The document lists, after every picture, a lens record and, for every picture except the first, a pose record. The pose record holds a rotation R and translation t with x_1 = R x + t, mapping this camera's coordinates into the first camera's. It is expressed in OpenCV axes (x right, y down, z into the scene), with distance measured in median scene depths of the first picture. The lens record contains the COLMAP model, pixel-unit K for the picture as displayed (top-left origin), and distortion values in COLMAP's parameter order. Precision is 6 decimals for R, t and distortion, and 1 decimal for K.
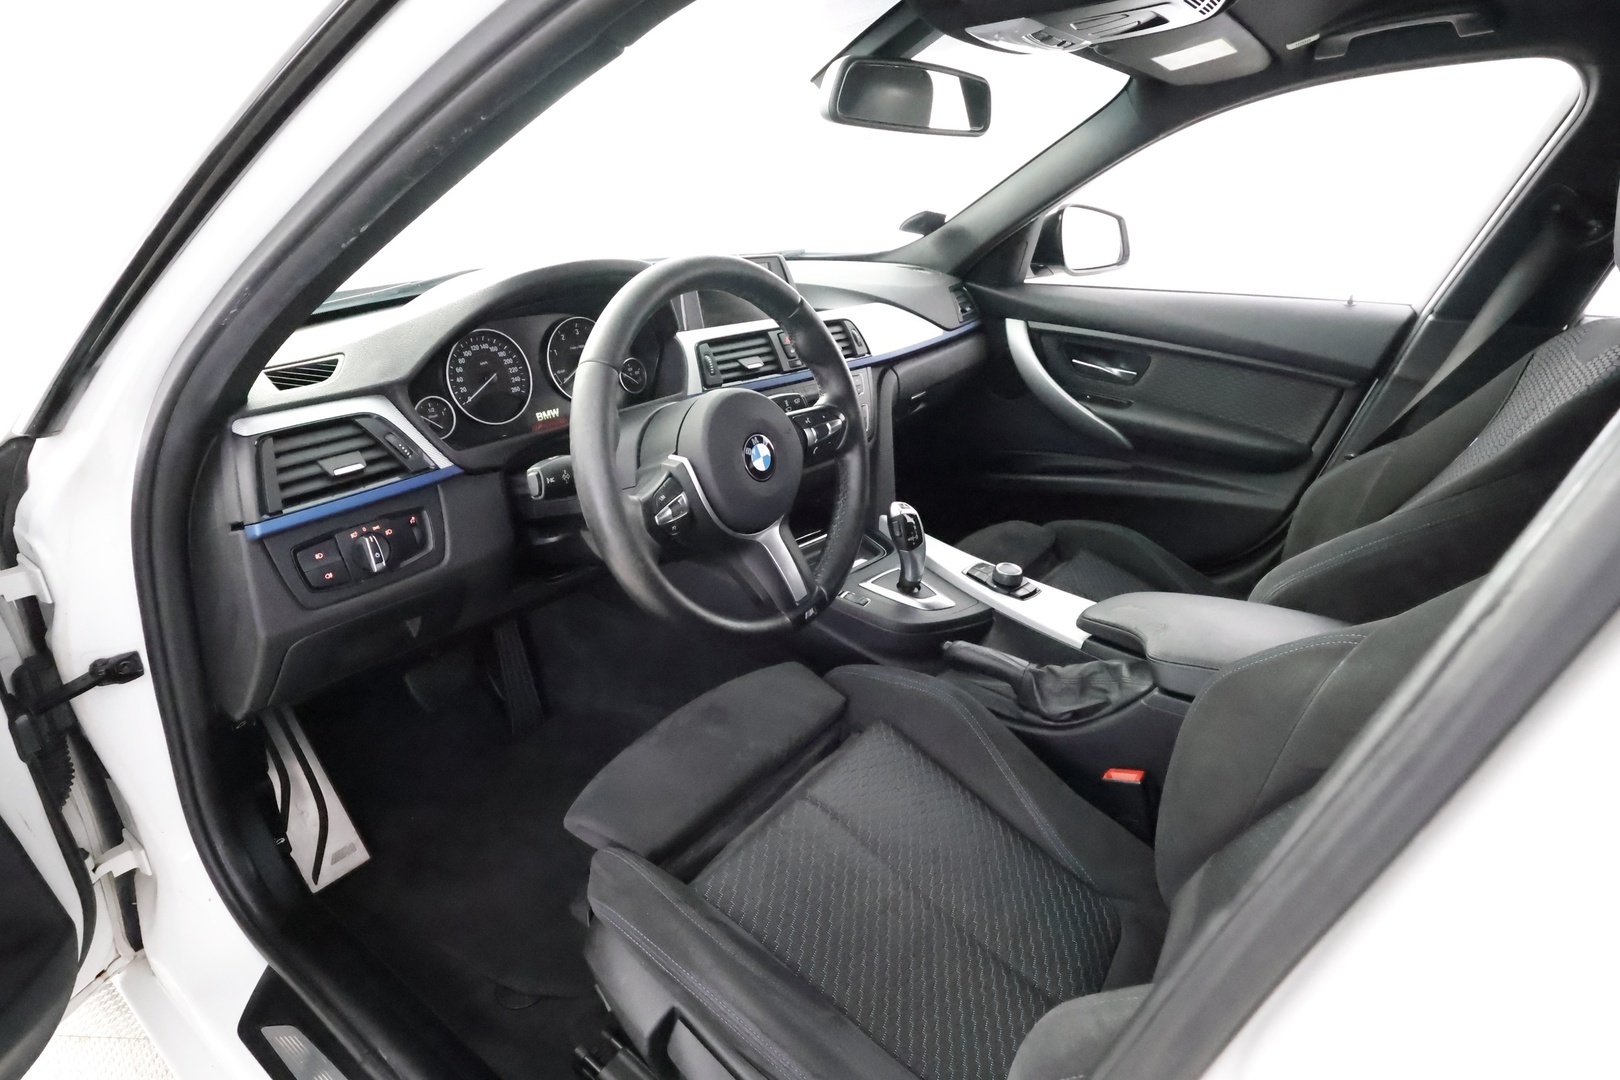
lens RADIAL K [[834.1, 0, 810.0], [0, 834.1, 540.0], [0, 0, 1]] dist [0.000974, 0.000766]
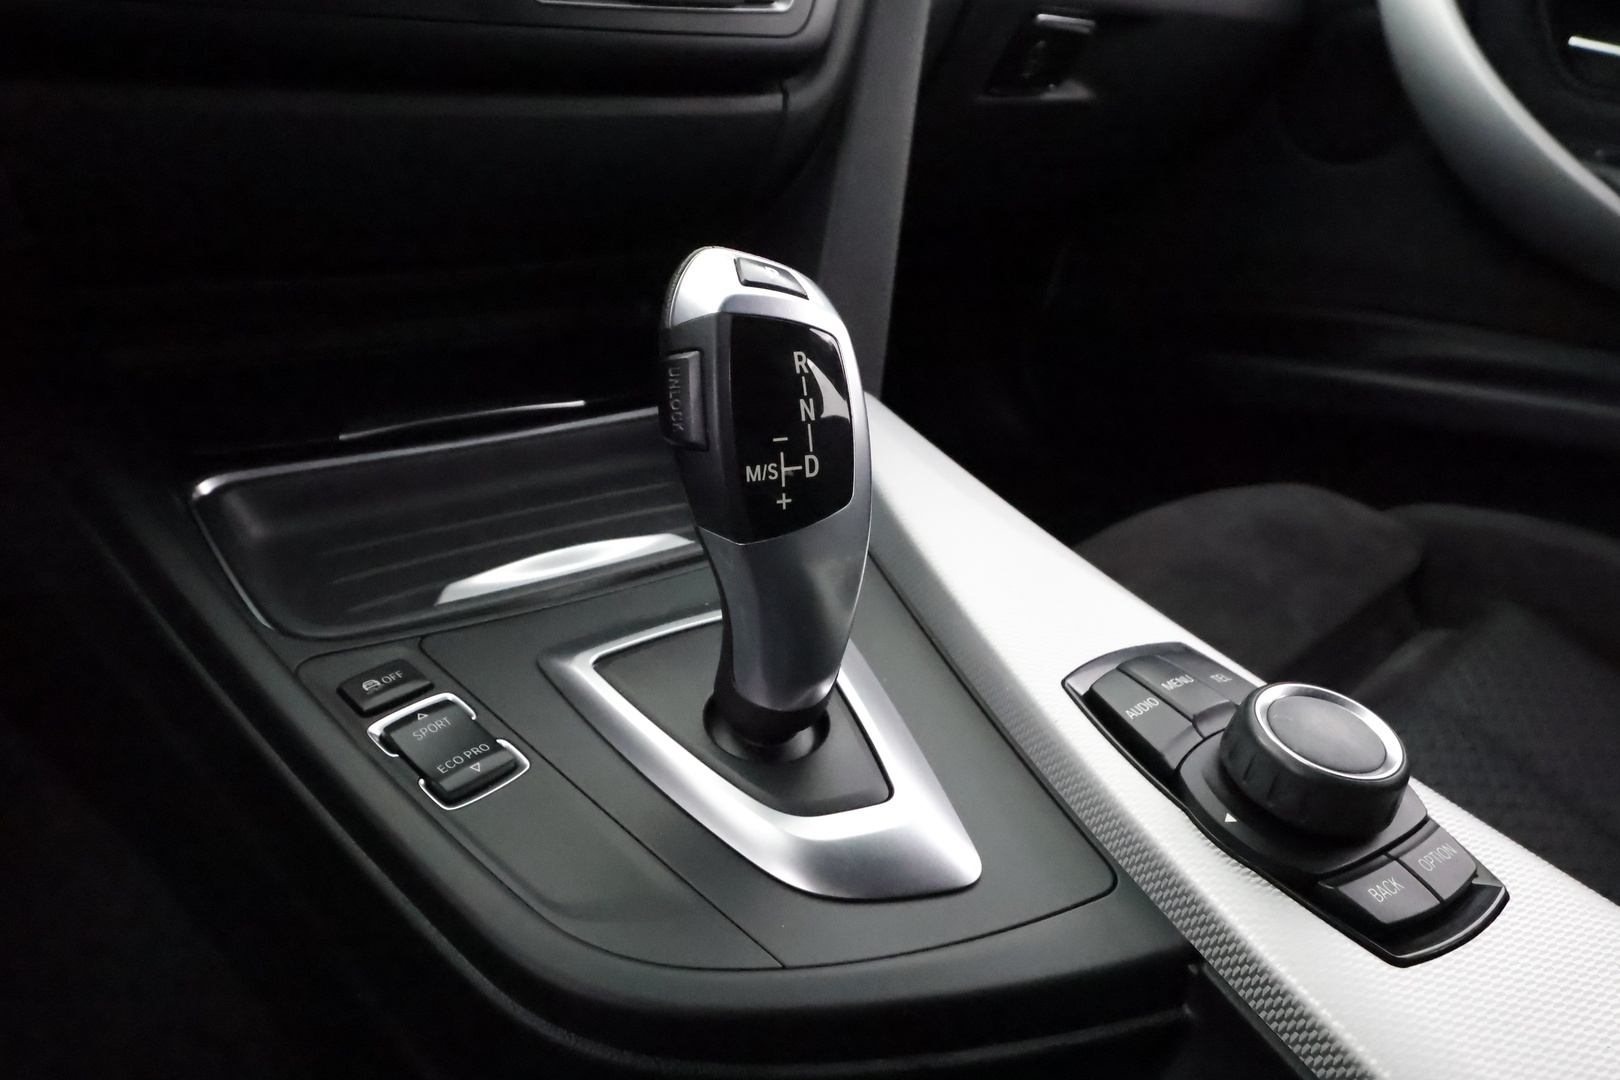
lens RADIAL K [[1092.6, 0, 810.0], [0, 1092.6, 540.0], [0, 0, 1]] dist [-0.002941, -0.001026]
pose [[0.979535, 0.154070, -0.129514, 0.154277], [-0.145857, 0.986774, 0.070729, -0.004315], [0.138698, -0.050391, 0.989052, 0.751134]]
